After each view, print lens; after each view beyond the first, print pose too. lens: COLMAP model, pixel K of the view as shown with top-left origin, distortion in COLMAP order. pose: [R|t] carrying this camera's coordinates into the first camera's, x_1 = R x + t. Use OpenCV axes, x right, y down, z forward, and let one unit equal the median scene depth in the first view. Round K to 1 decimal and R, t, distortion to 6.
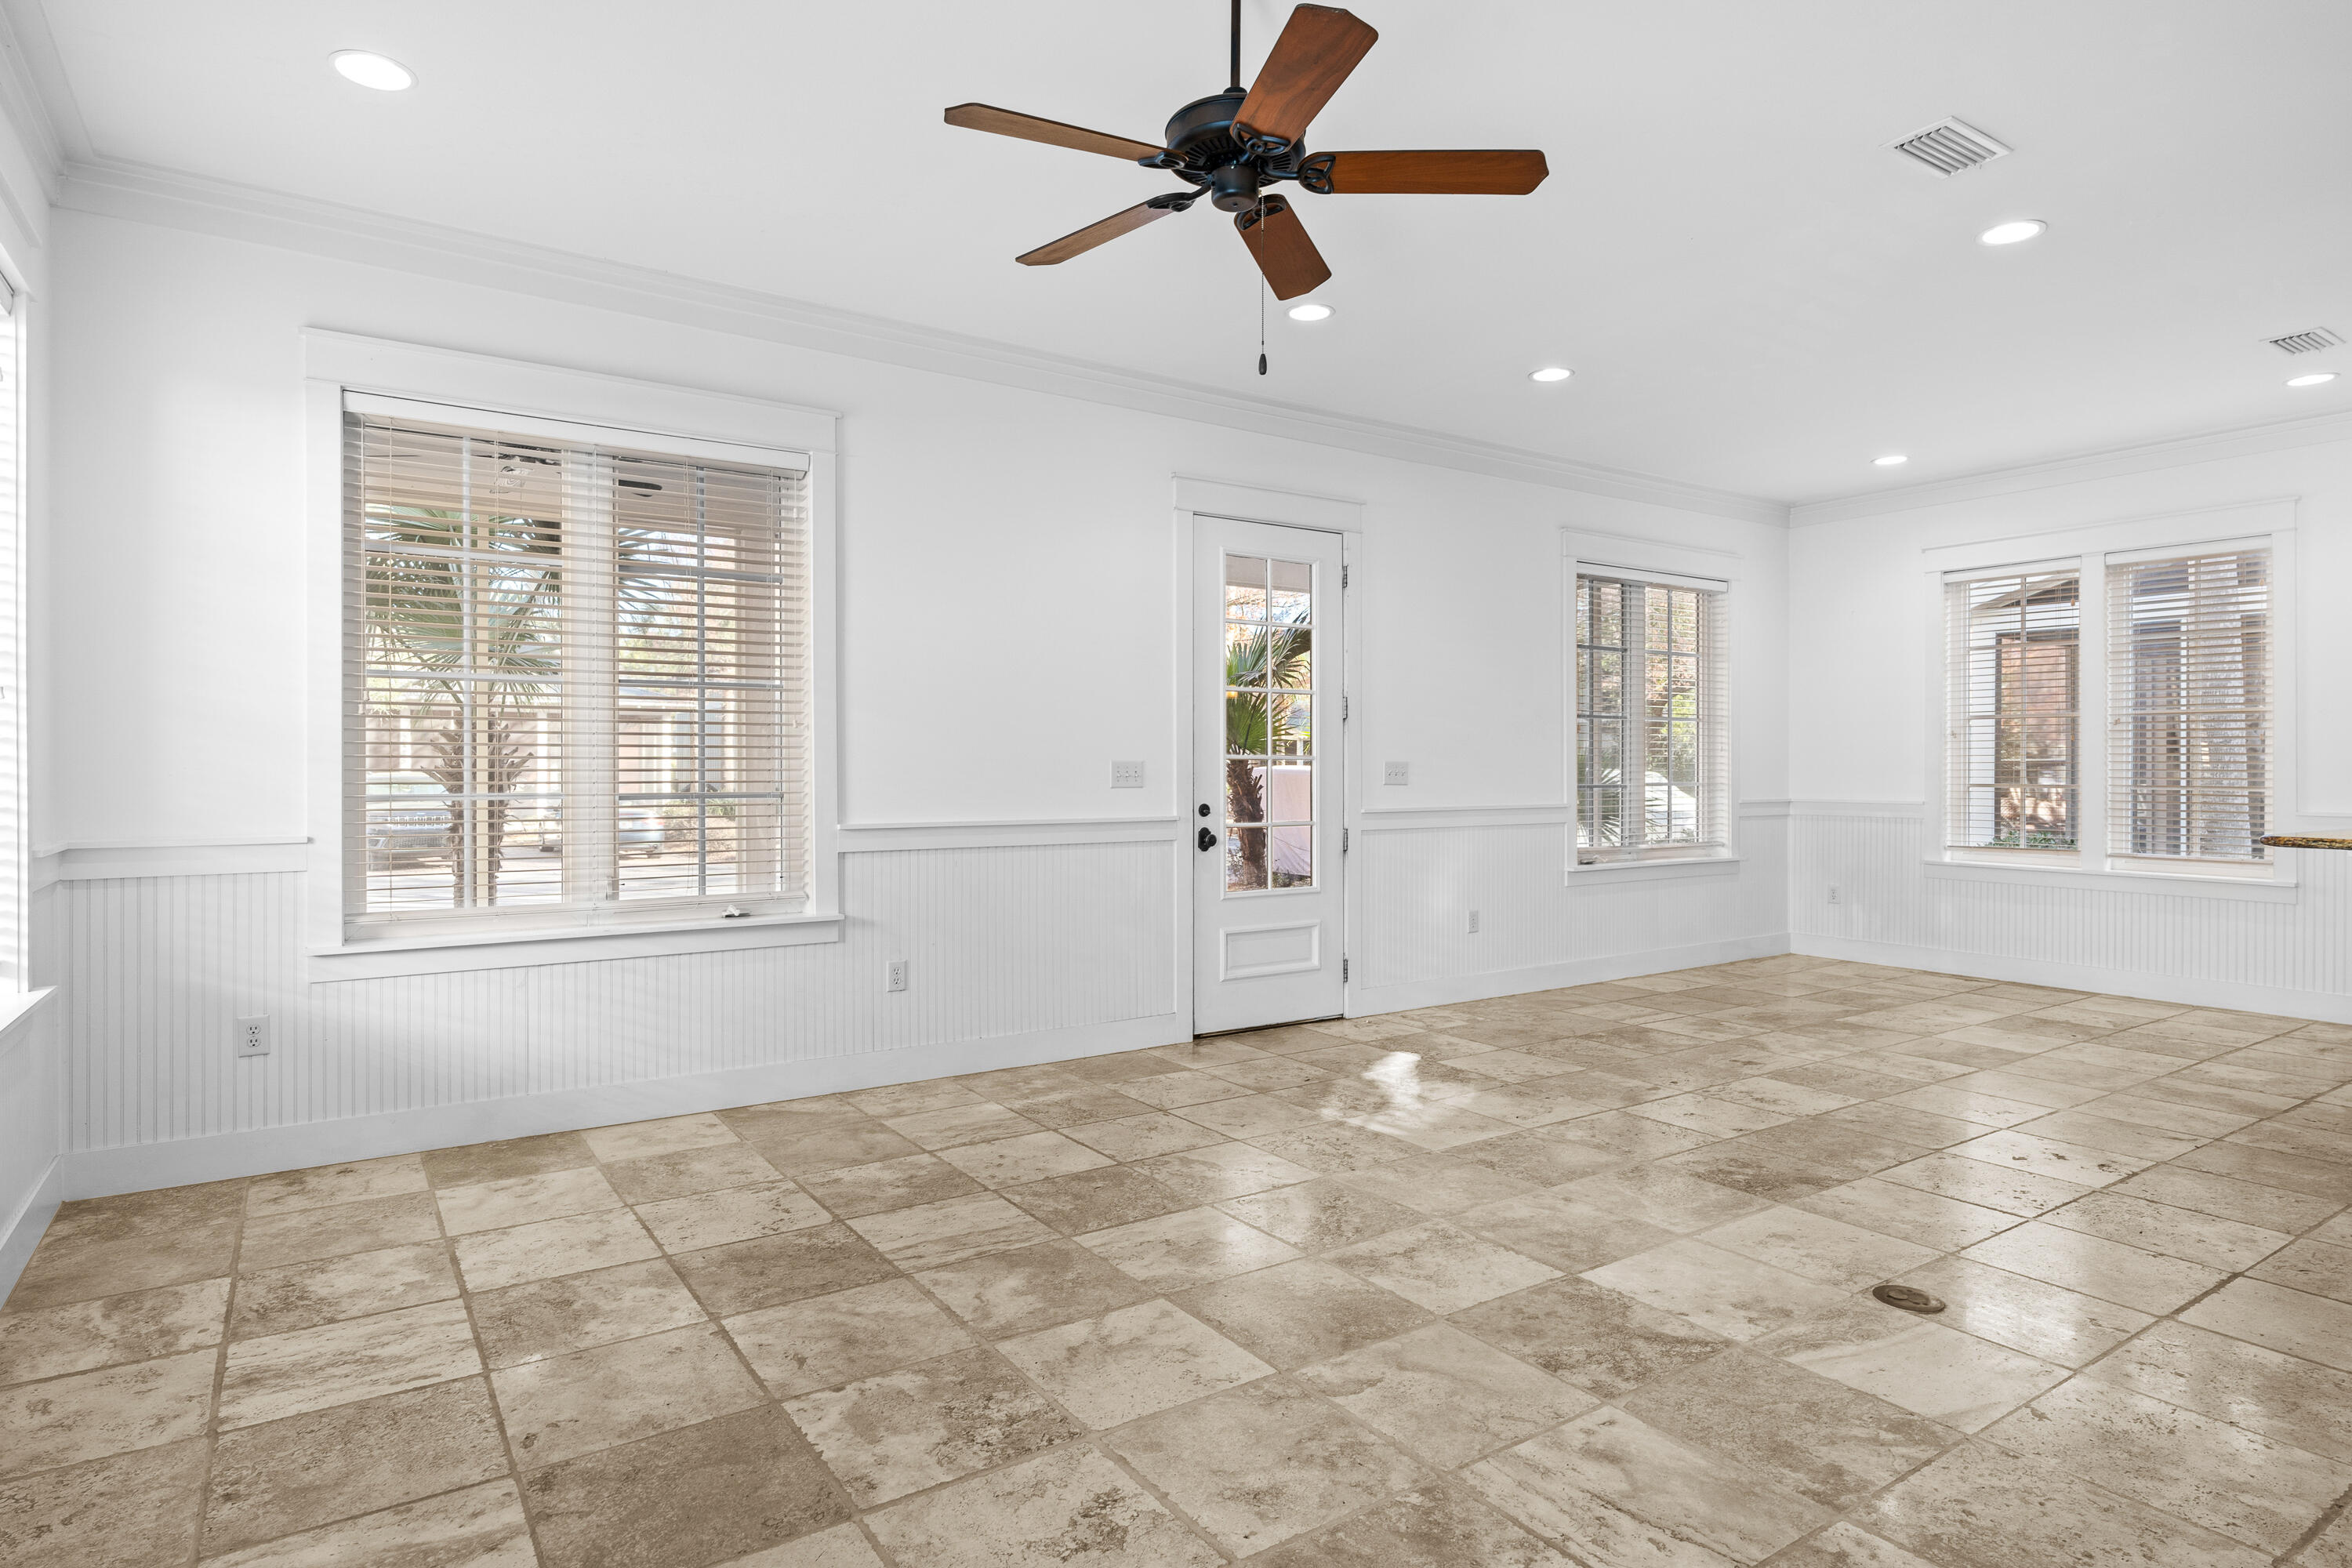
lens RADIAL K [[1266.2, 0, 1147.8], [0, 1266.2, 758.0], [0, 0, 1]] dist [-0.006238, 0.005762]
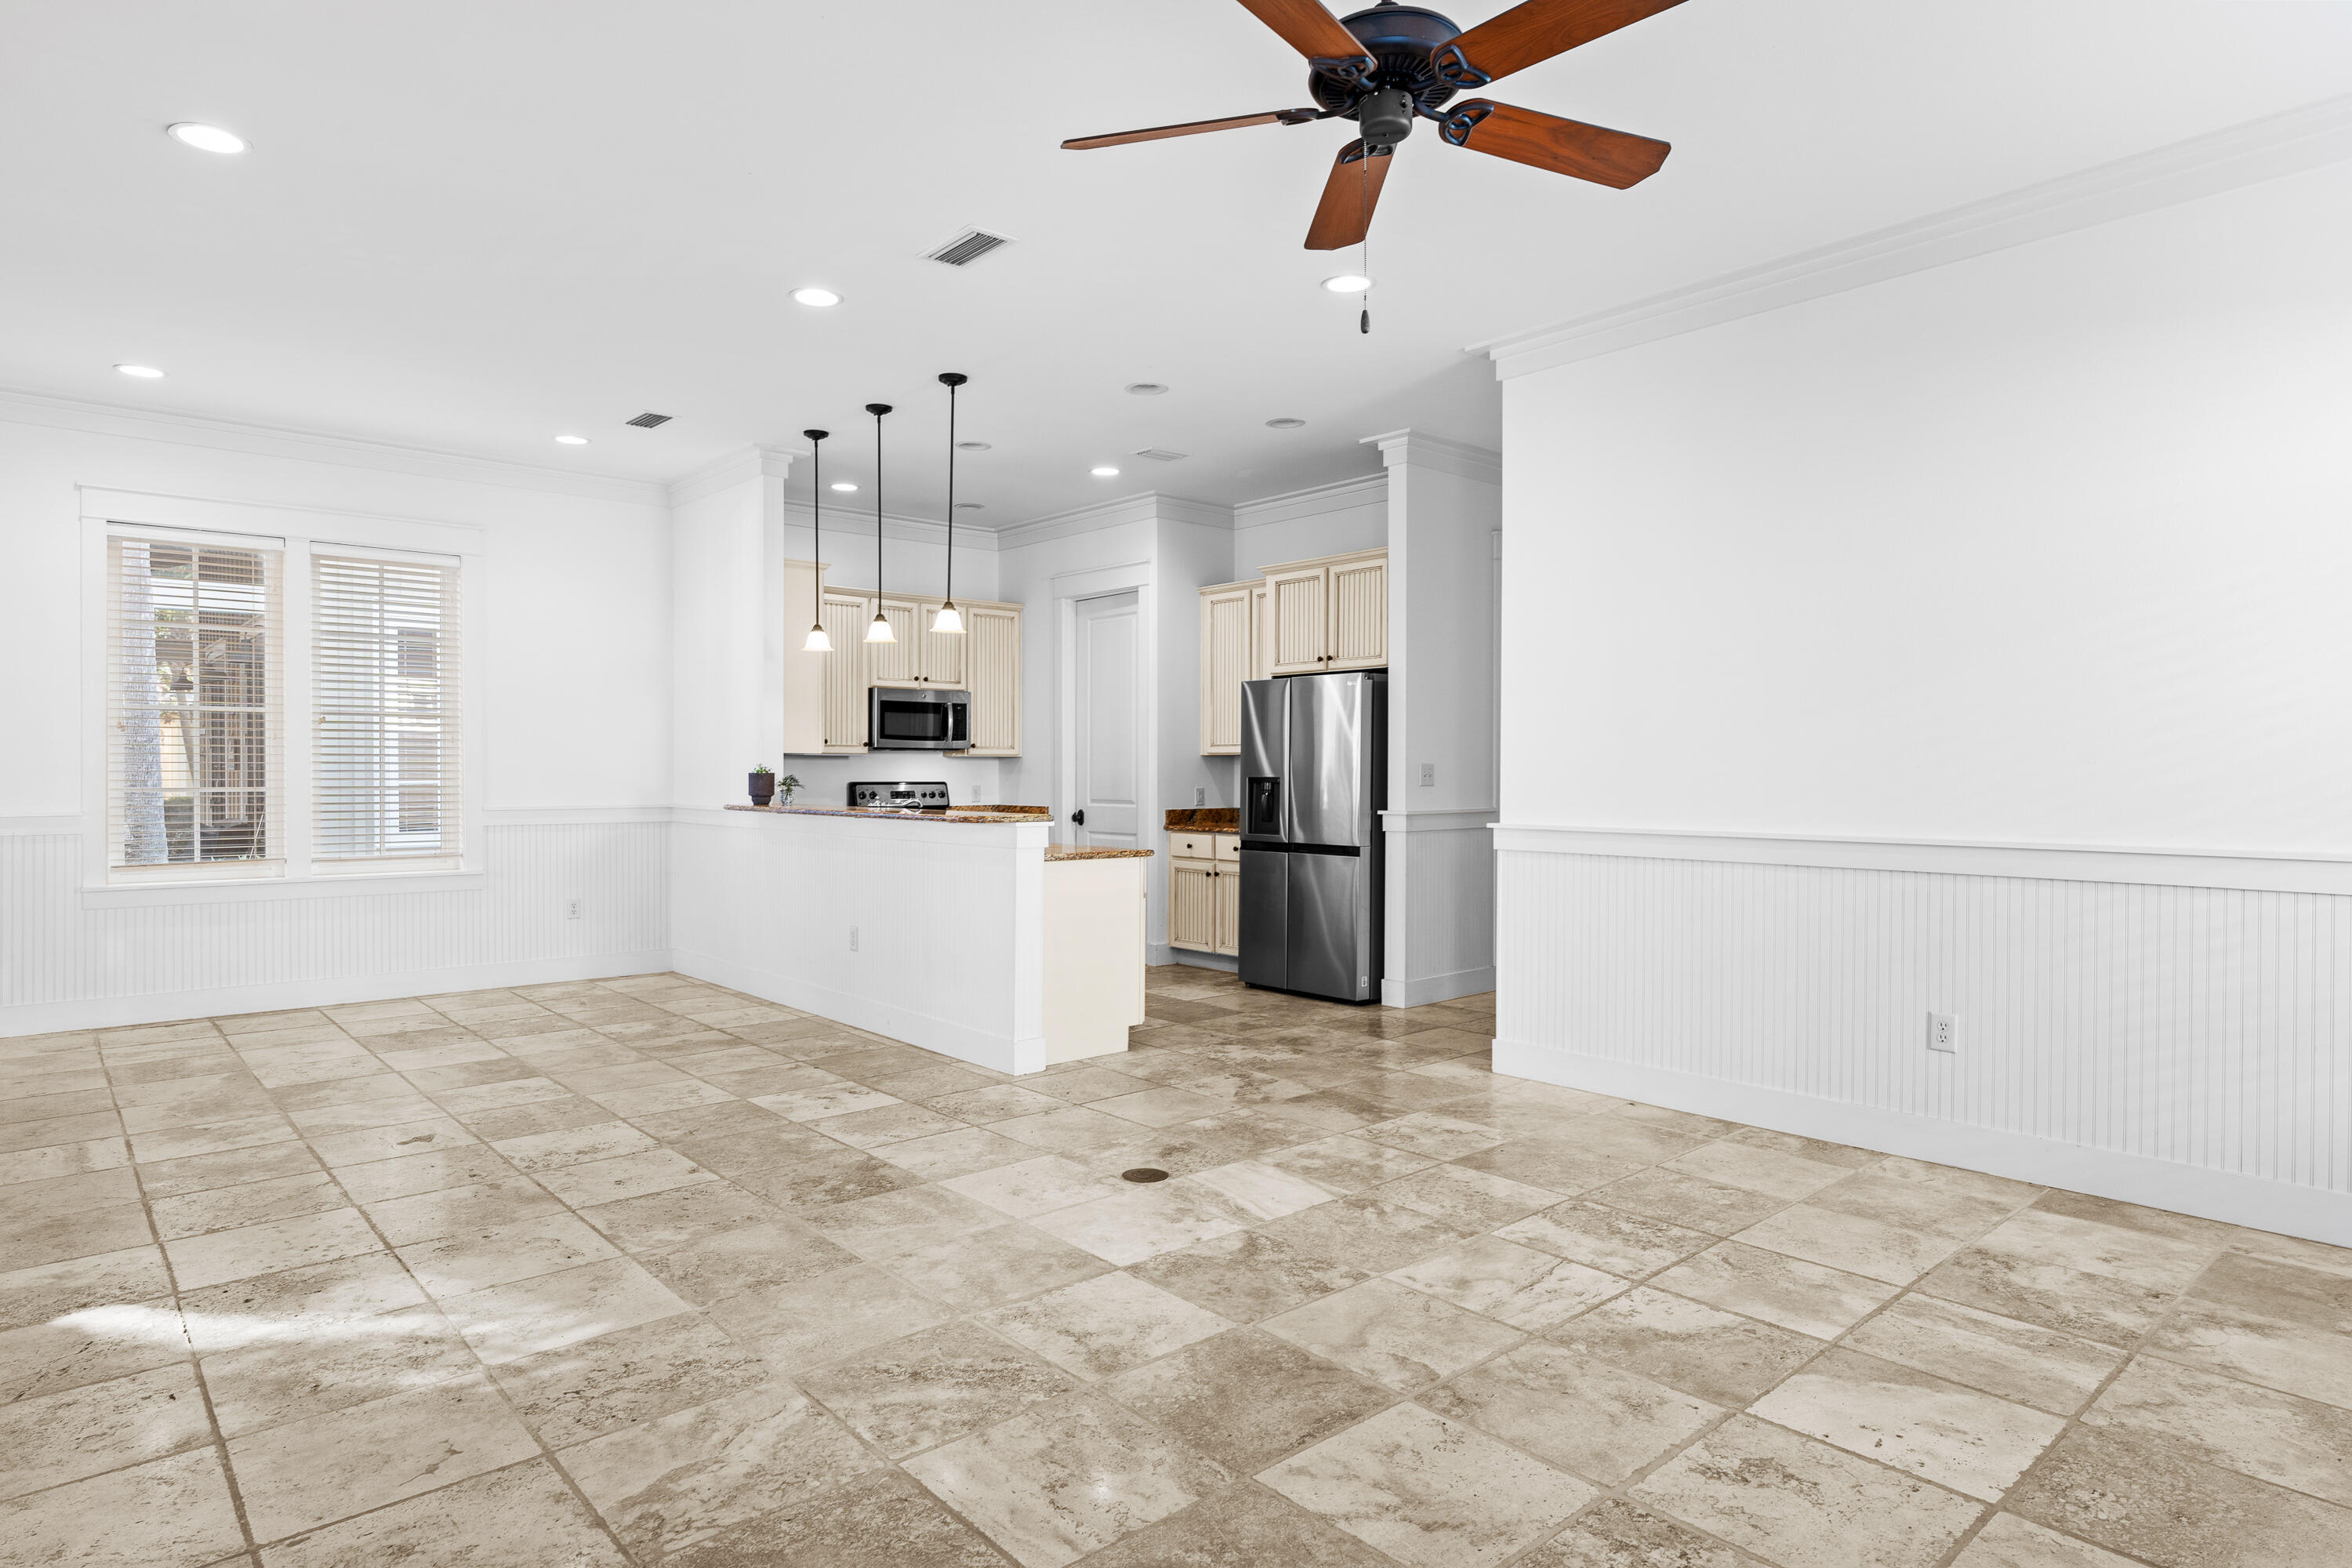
lens RADIAL K [[1335.6, 0, 1190.7], [0, 1335.6, 791.9], [0, 0, 1]] dist [-0.011486, 0.000833]
pose [[-0.157355, -0.015783, 0.987416, -0.591708], [-0.008673, 0.999856, 0.014600, 0.008883], [-0.987504, -0.006266, -0.157470, 0.913846]]
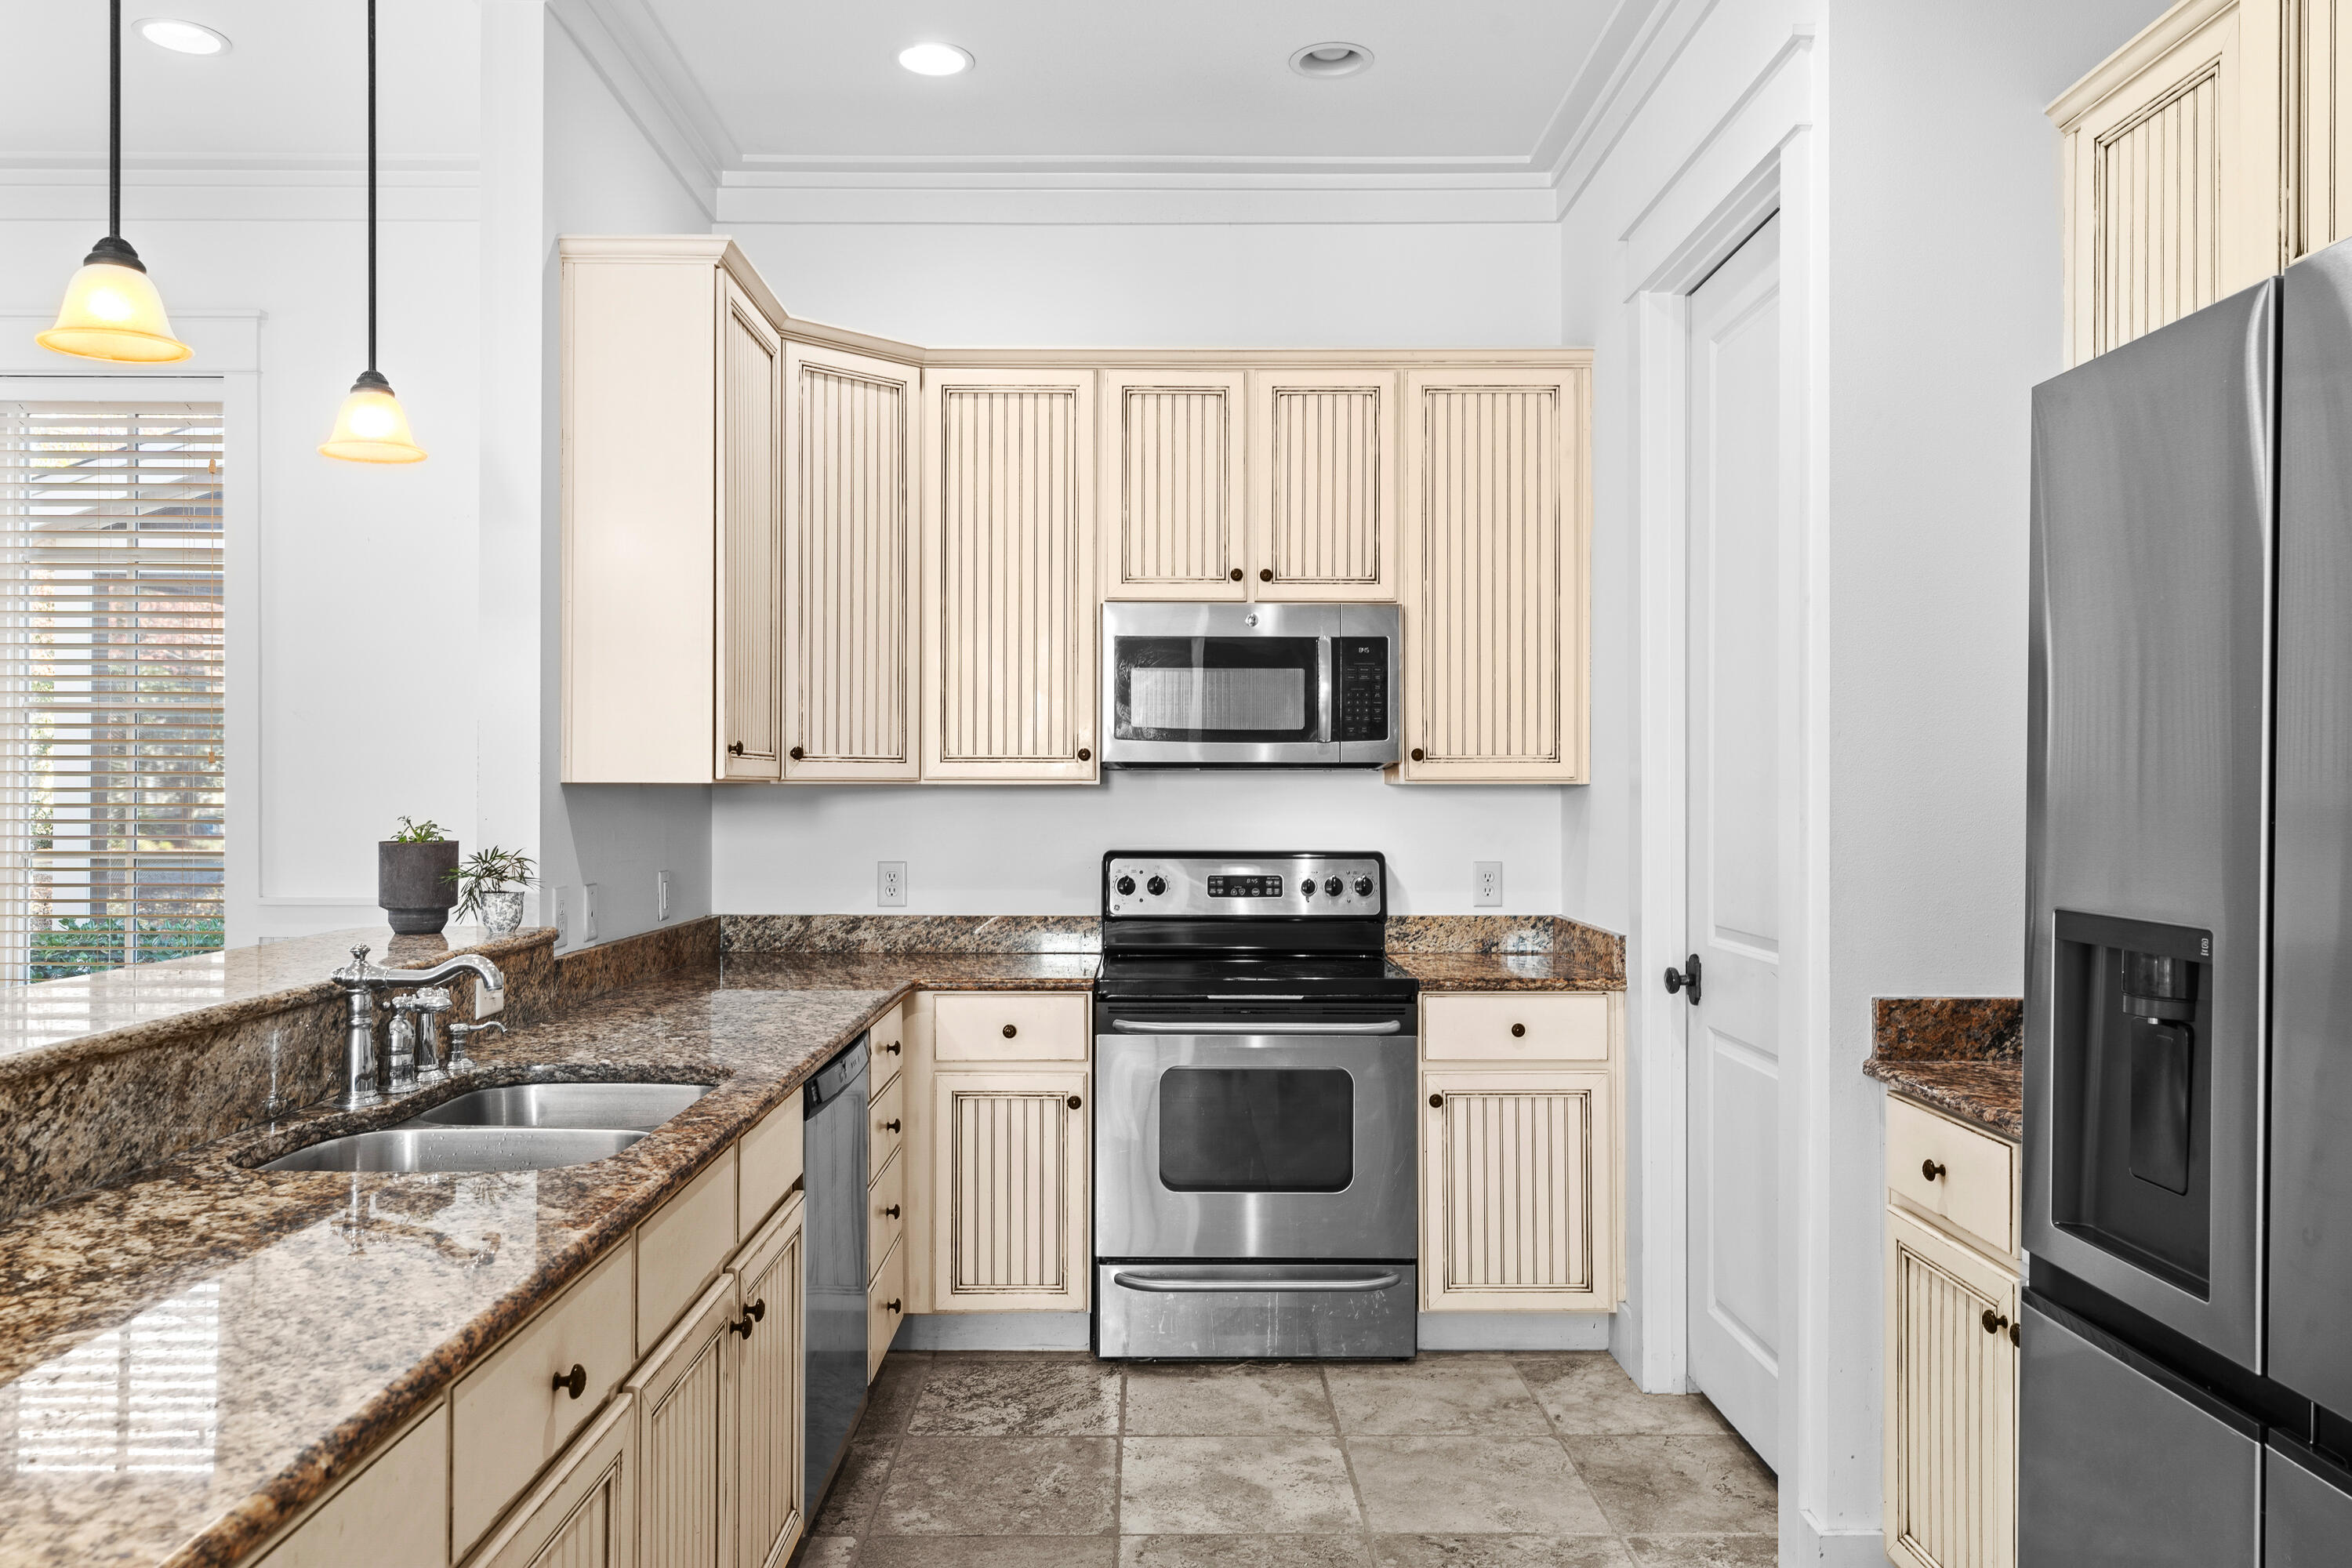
lens RADIAL K [[1655.1, 0, 1166.9], [0, 1655.1, 797.5], [0, 0, 1]] dist [-0.017806, 0.001800]
pose [[0.545573, -0.004391, 0.838052, 0.858264], [-0.007147, 0.999926, 0.009892, -0.017498], [-0.838033, -0.011387, 0.545501, 0.480921]]
